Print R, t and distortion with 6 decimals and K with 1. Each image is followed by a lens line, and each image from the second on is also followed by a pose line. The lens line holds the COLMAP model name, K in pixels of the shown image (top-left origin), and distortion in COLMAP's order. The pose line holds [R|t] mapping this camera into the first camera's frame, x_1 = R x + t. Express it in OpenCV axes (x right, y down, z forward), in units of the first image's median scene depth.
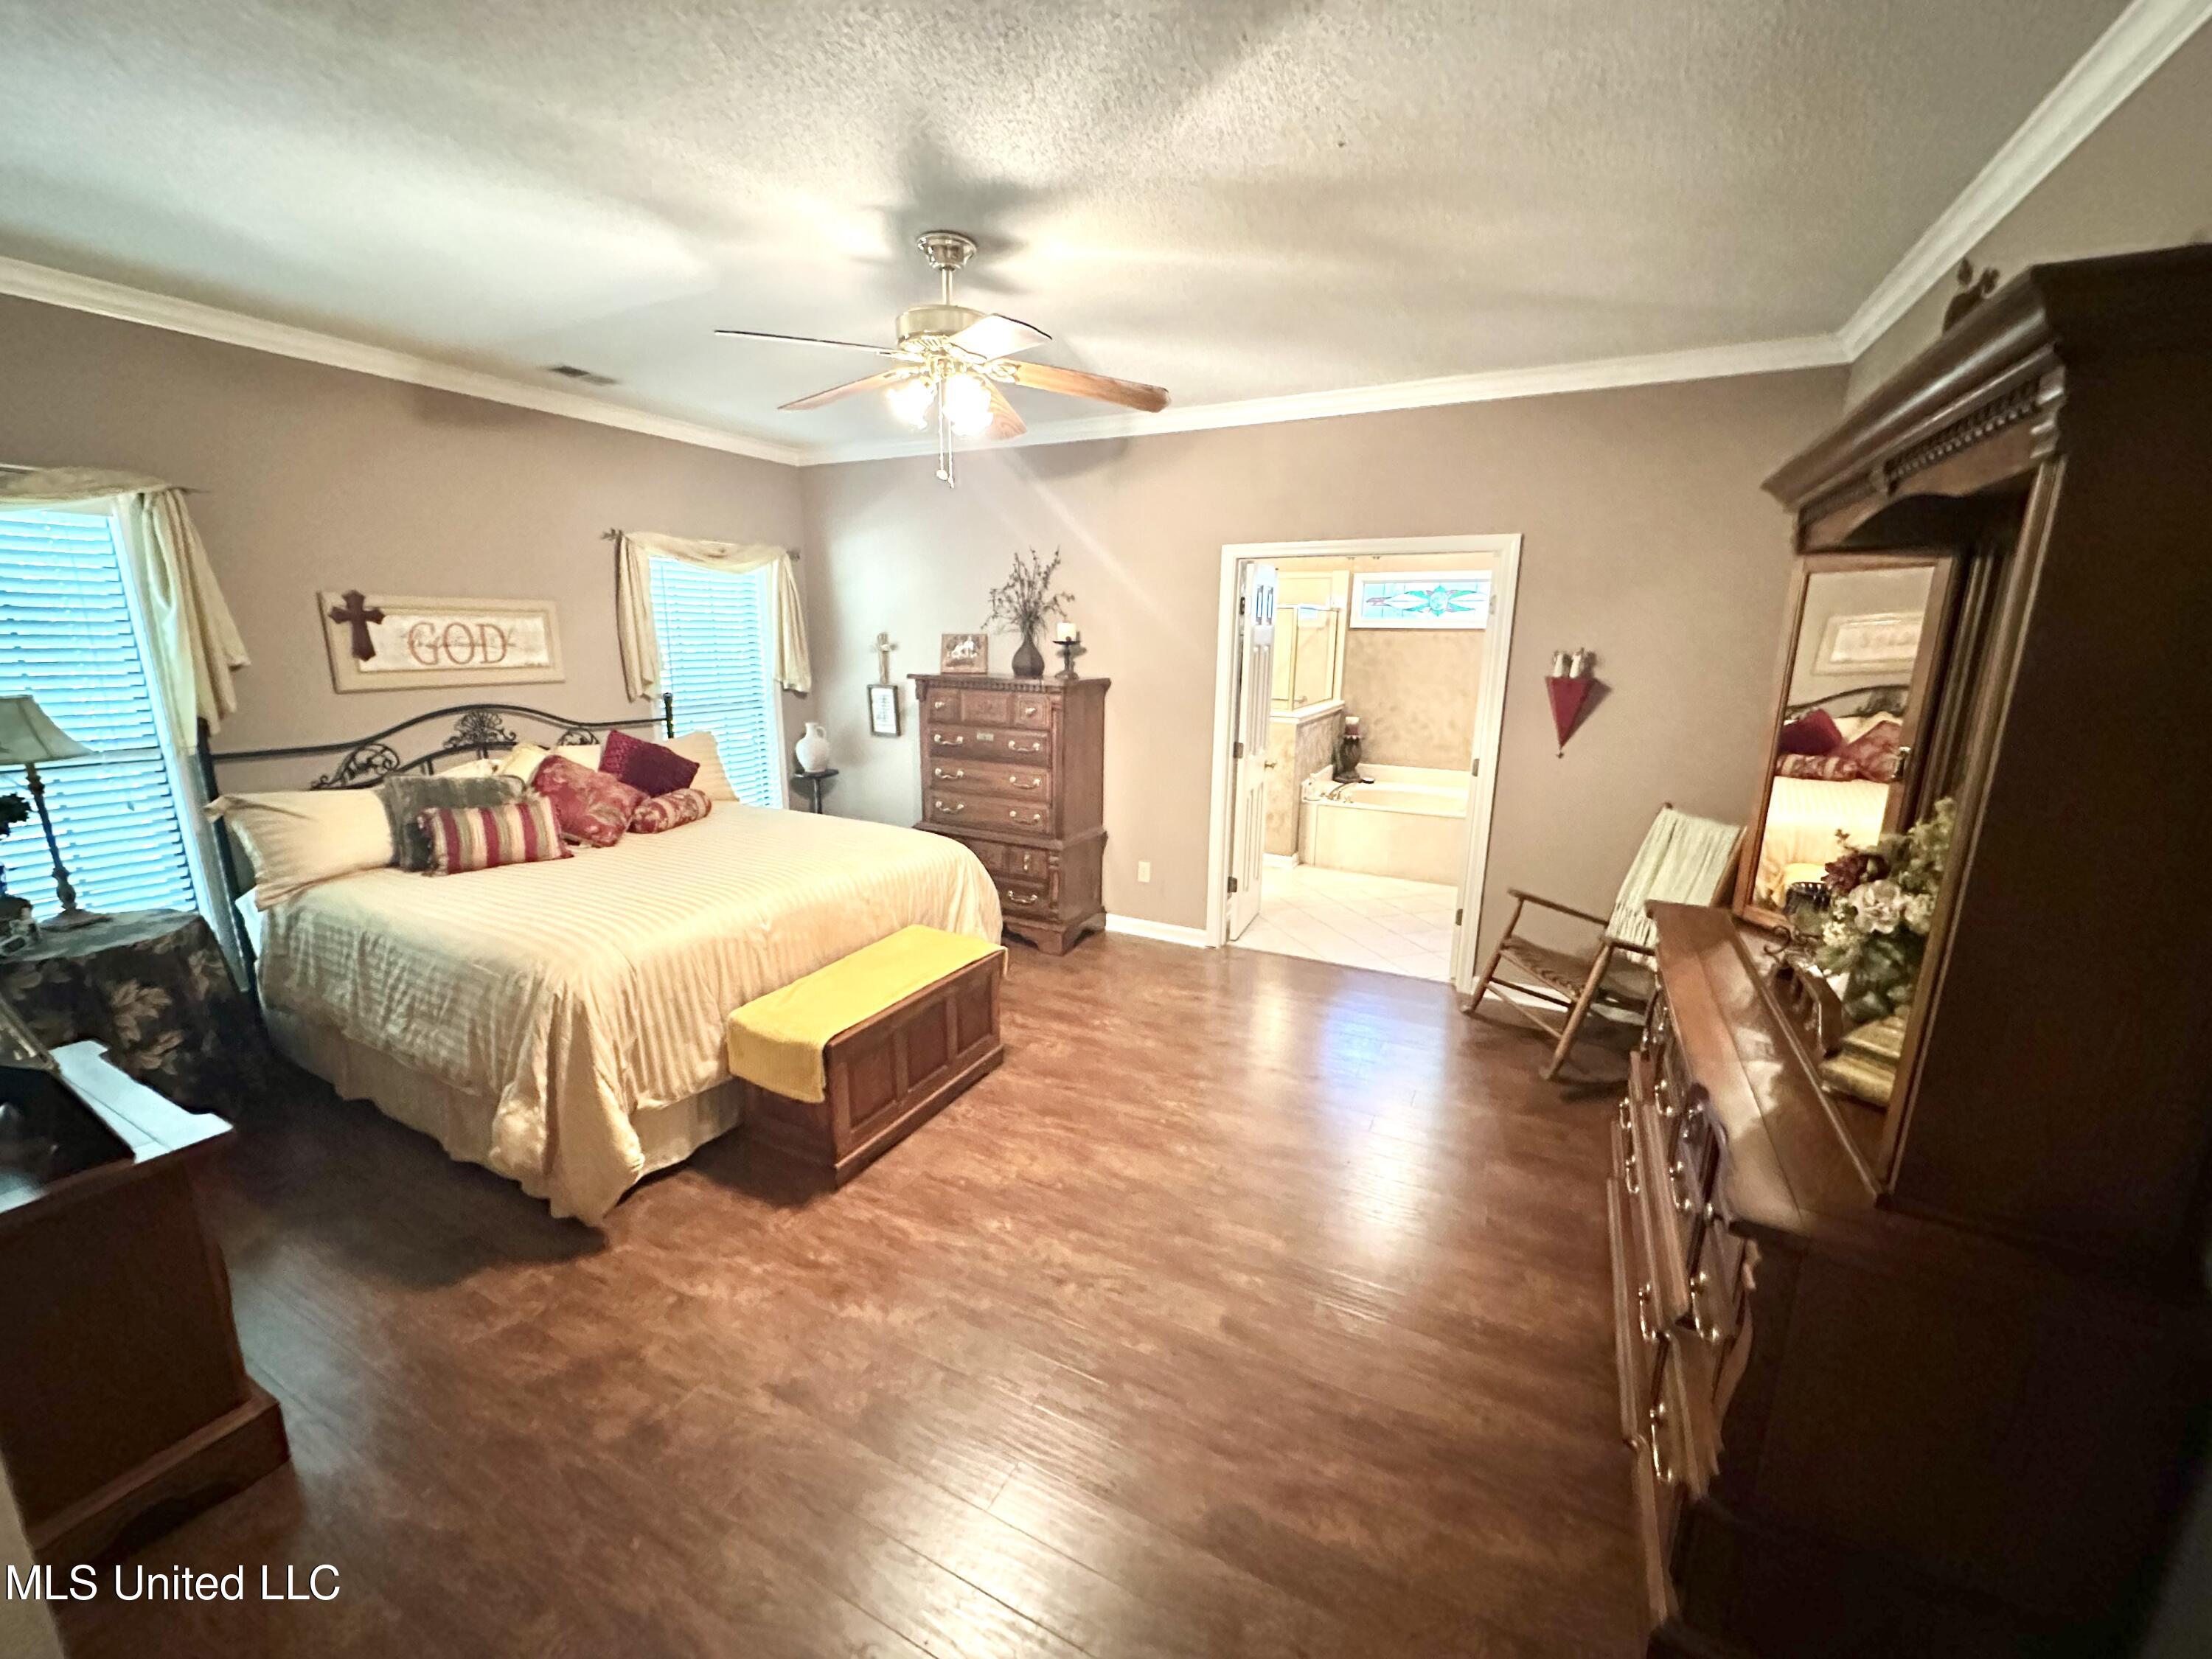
lens RADIAL K [[882.6, 0, 1100.5], [0, 882.6, 831.9], [0, 0, 1]] dist [-0.003106, 0.000295]
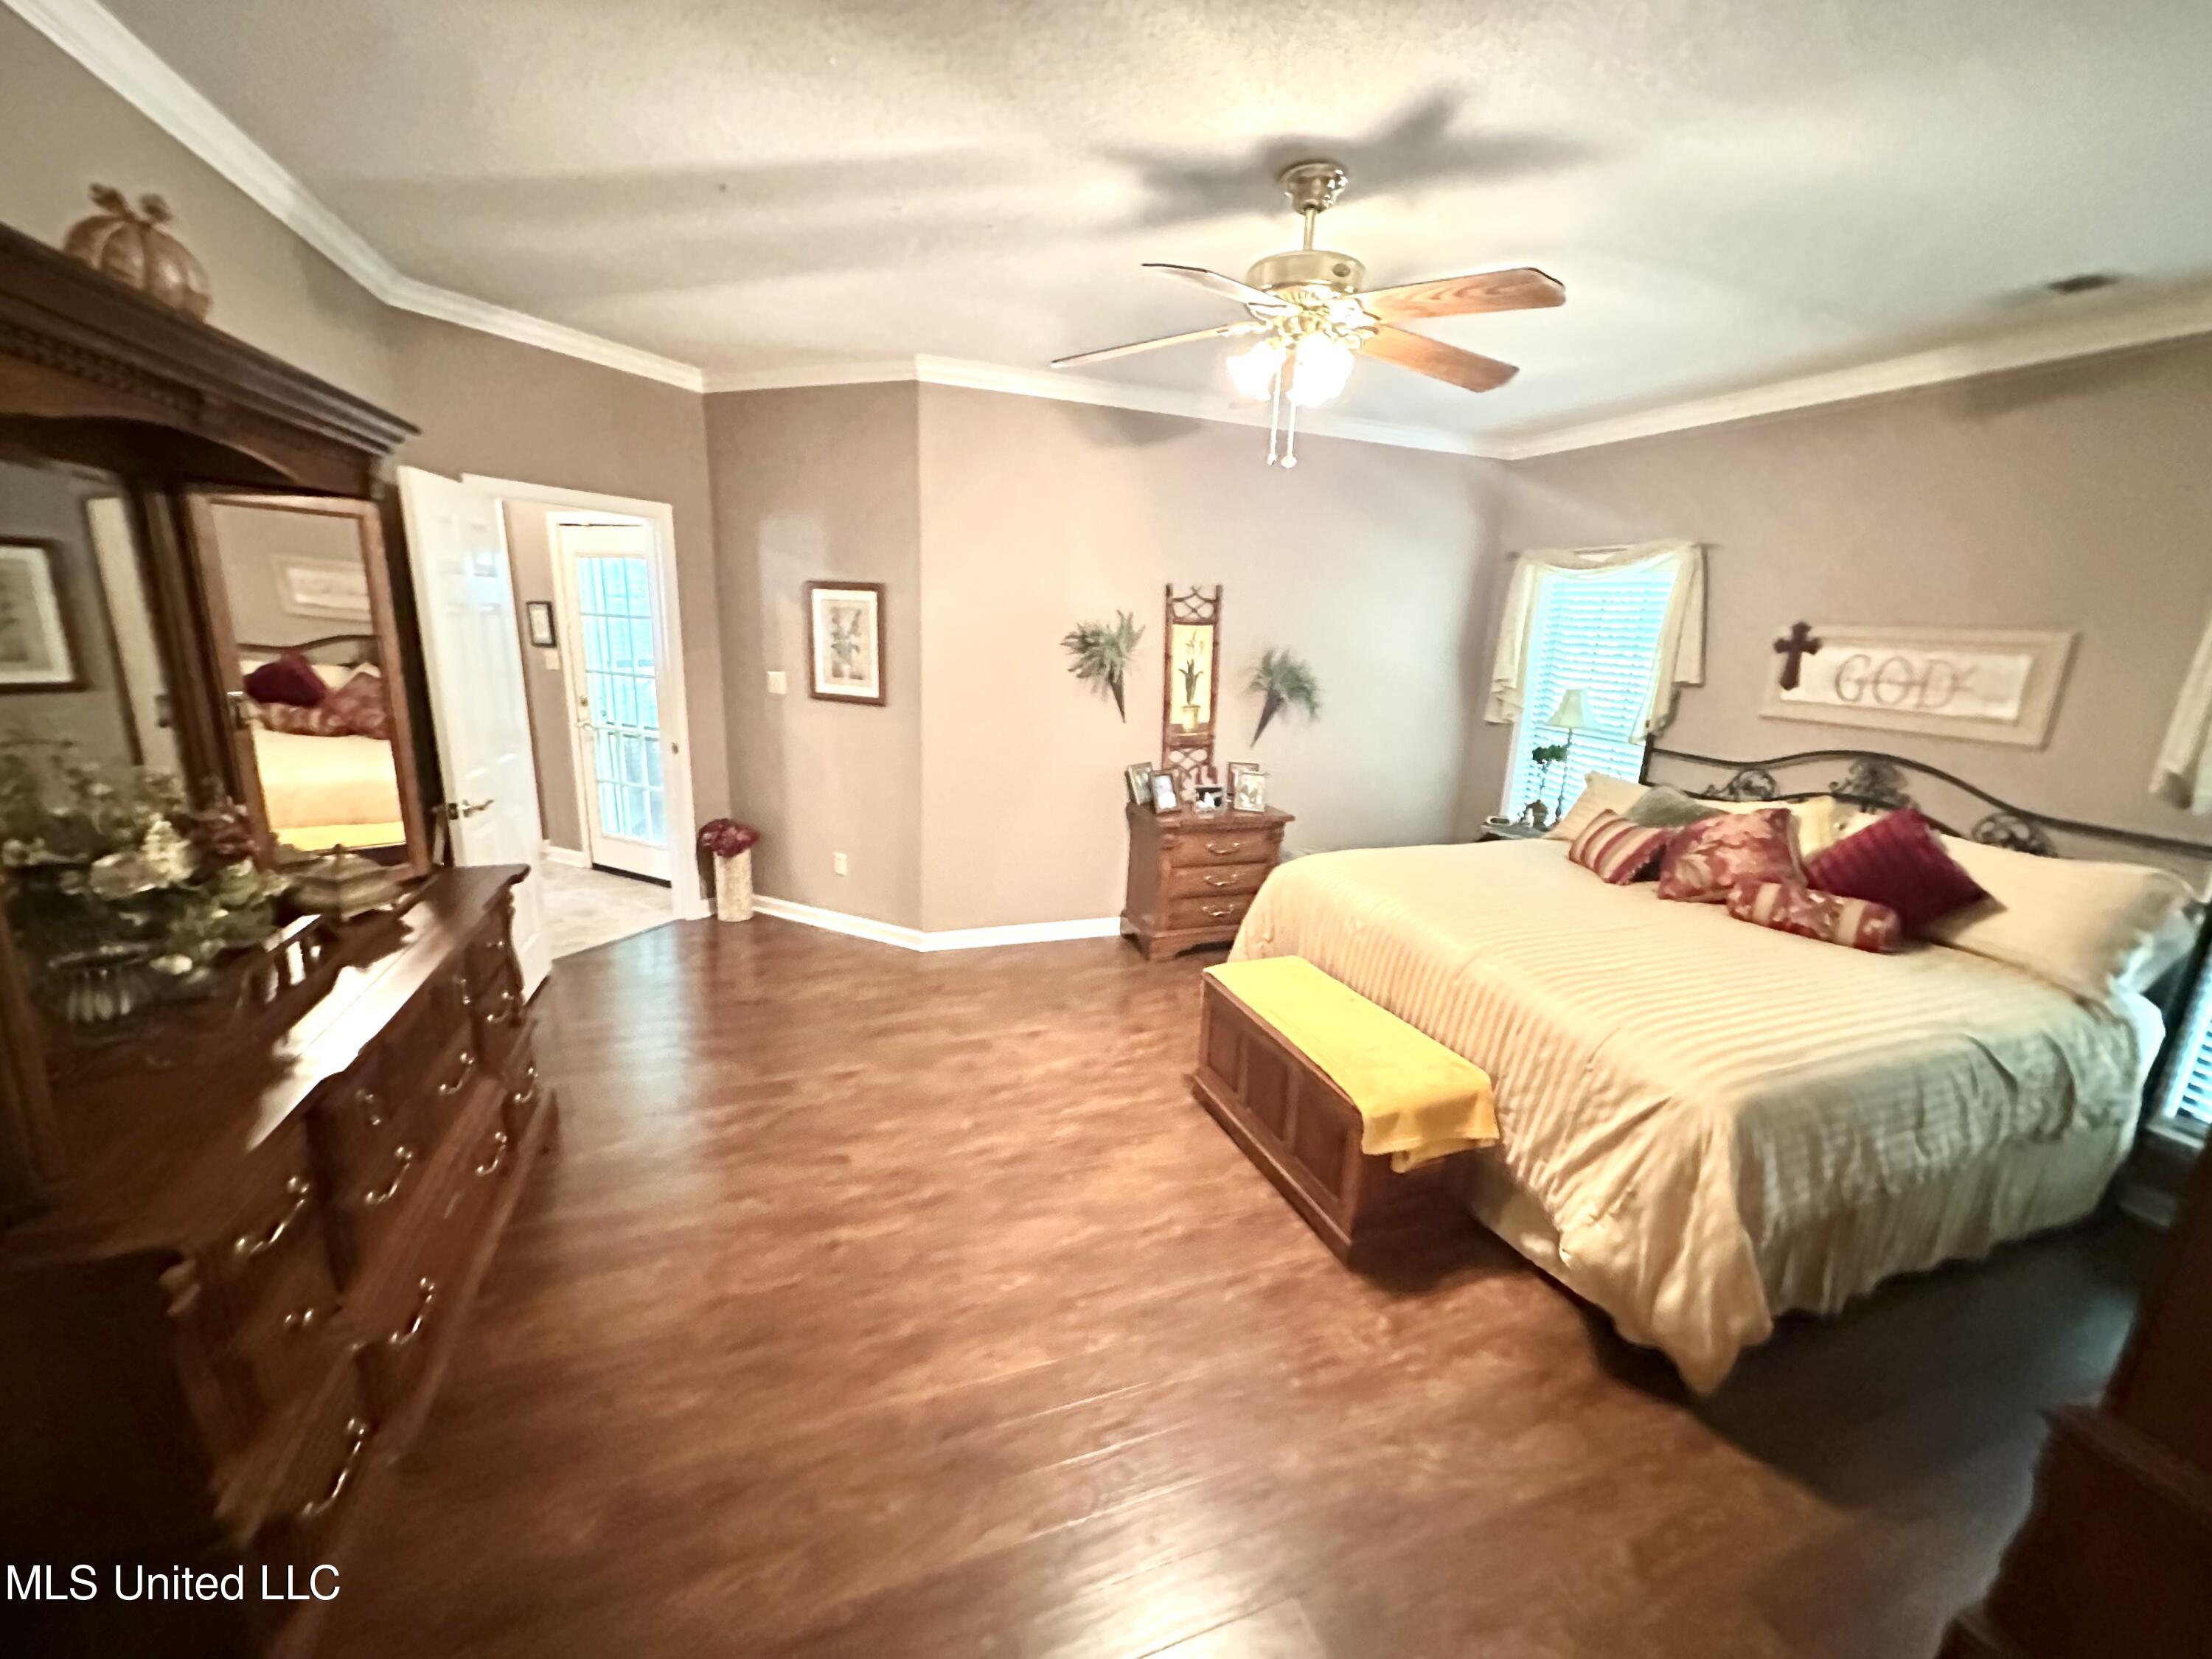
lens RADIAL K [[882.6, 0, 1107.4], [0, 882.6, 828.2], [0, 0, 1]] dist [-0.003106, 0.000295]
pose [[-0.670406, 0.132498, -0.730069, 0.443350], [-0.216473, 0.906196, 0.363245, -0.242913], [0.709715, 0.401562, -0.578837, 1.066480]]
